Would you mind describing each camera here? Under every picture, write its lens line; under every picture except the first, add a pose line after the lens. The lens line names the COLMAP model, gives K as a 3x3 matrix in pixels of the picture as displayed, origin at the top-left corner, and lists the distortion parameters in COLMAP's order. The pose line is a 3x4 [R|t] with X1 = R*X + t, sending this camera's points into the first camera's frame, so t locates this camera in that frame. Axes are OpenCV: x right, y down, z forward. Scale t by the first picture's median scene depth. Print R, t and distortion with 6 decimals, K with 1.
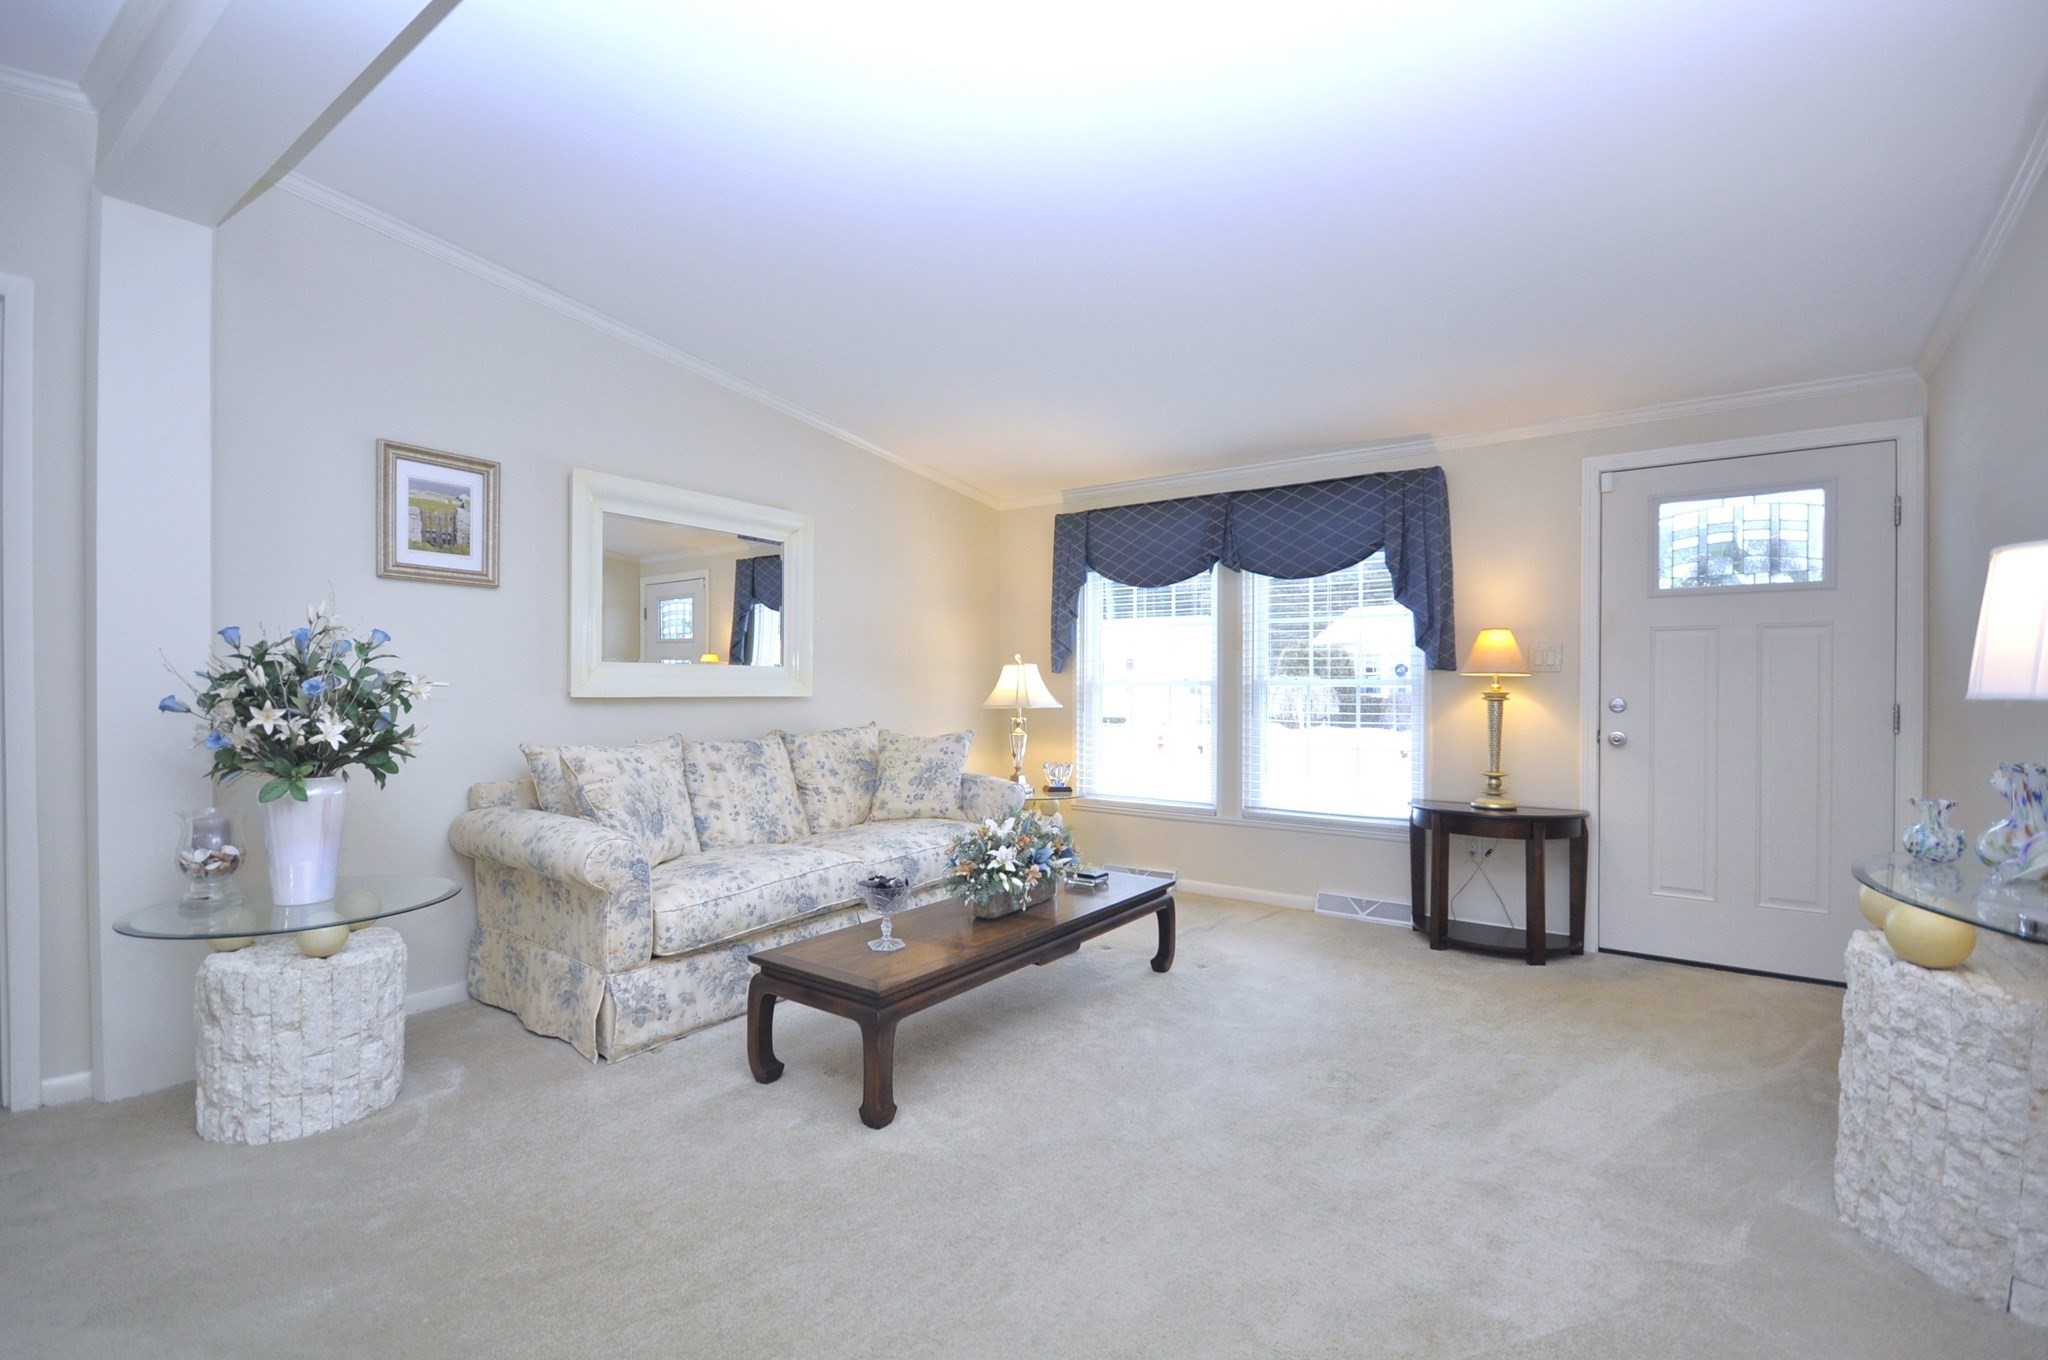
lens RADIAL K [[903.5, 0, 1017.2], [0, 903.5, 687.8], [0, 0, 1]] dist [0.001940, -0.004326]
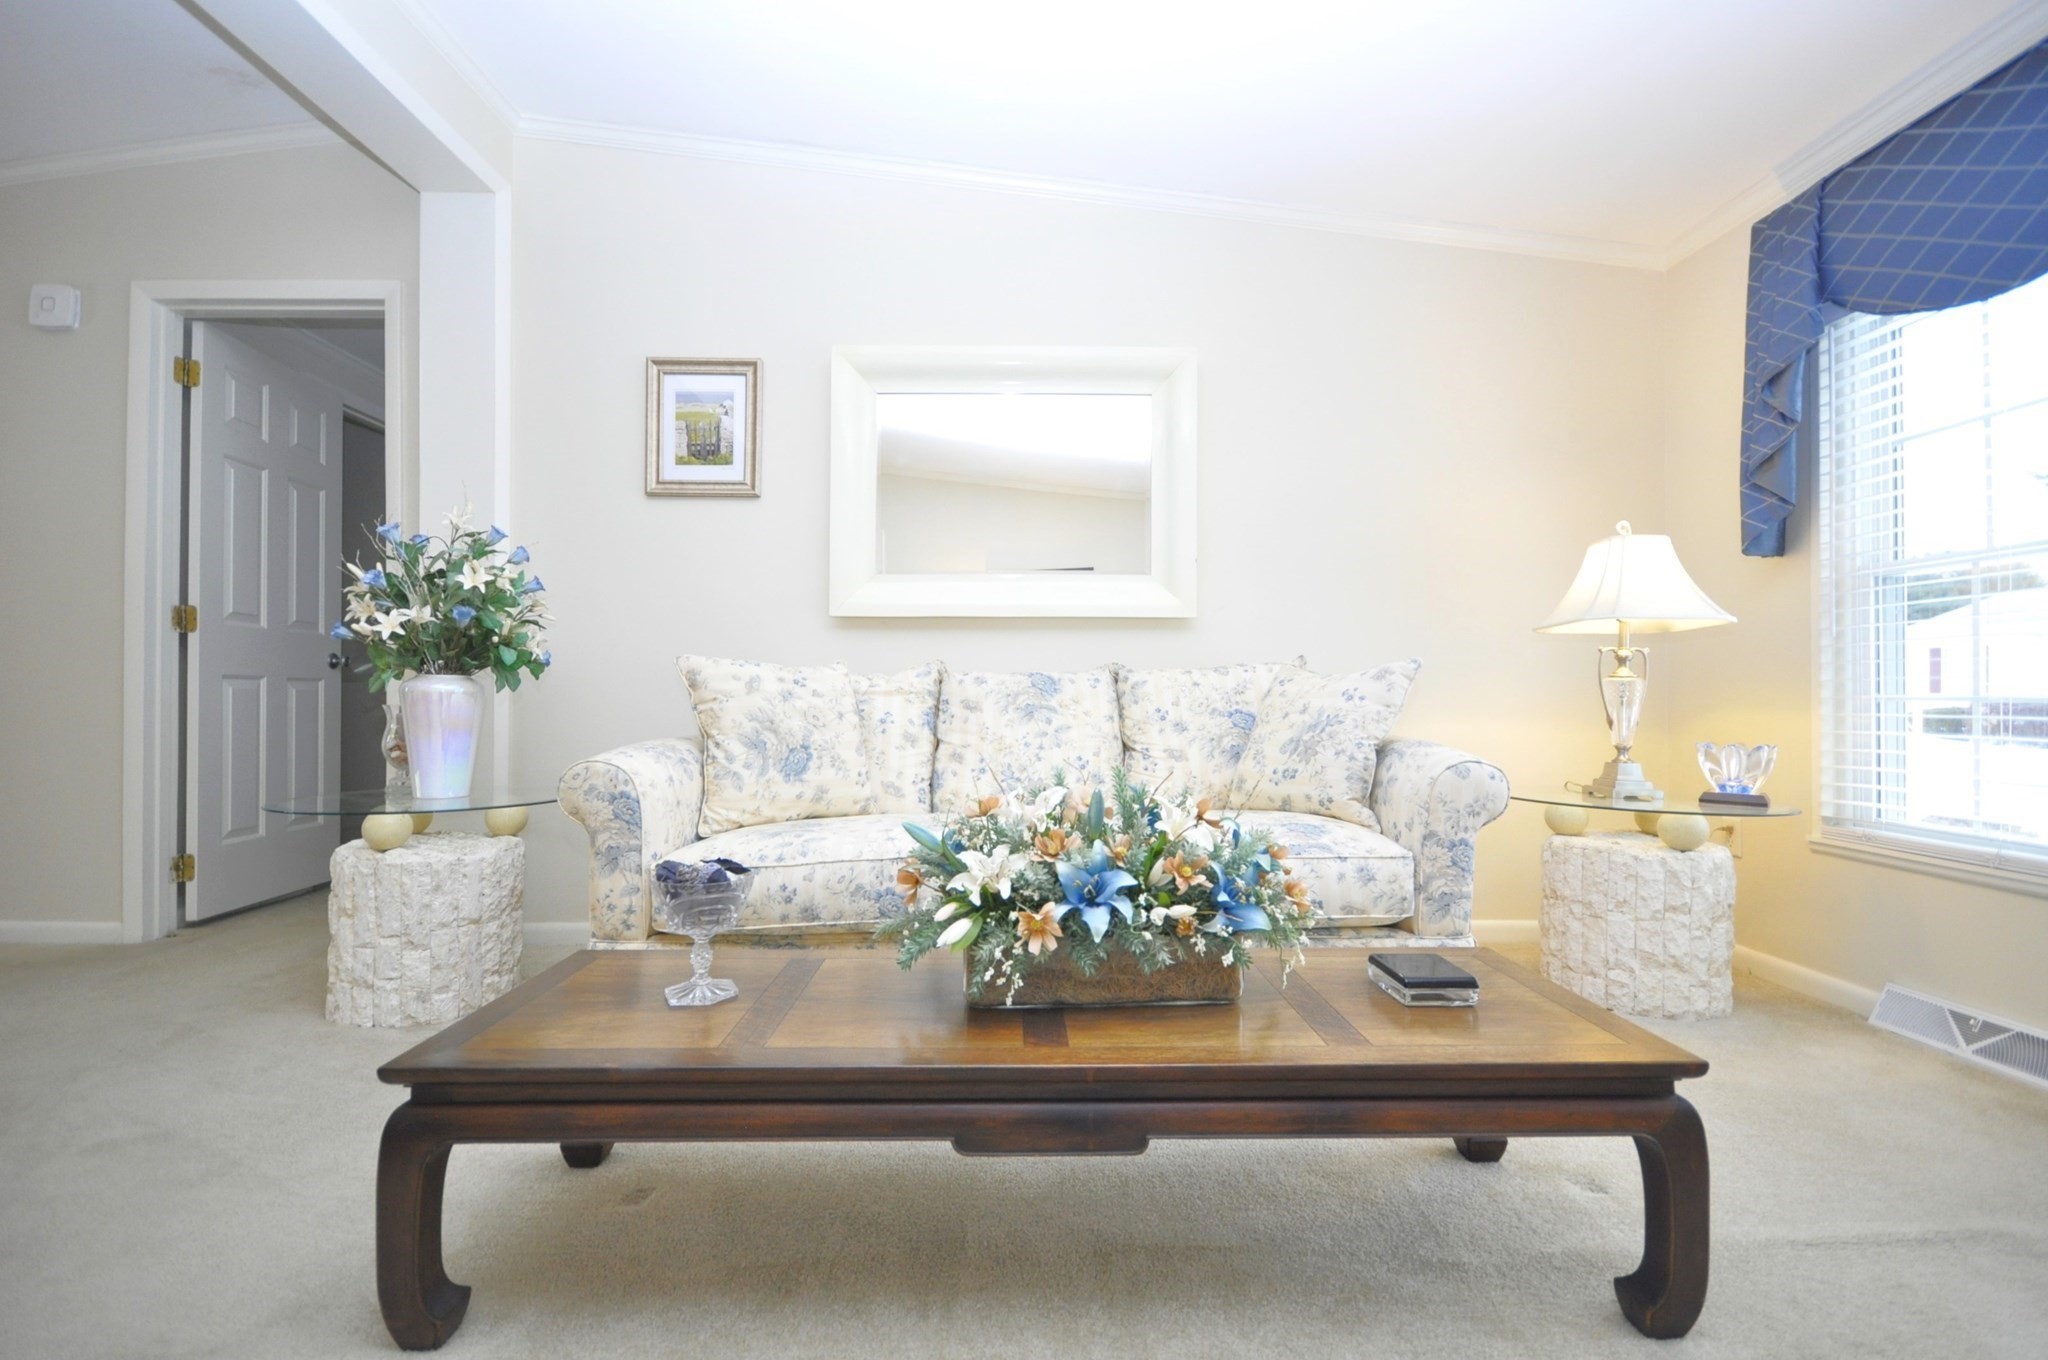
lens RADIAL K [[903.5, 0, 1020.4], [0, 903.5, 690.0], [0, 0, 1]] dist [0.001940, -0.004326]
pose [[0.602131, -0.010222, -0.798332, 0.295408], [0.002725, 0.999939, -0.010748, 0.090811], [0.798392, 0.004296, 0.602122, 0.646076]]
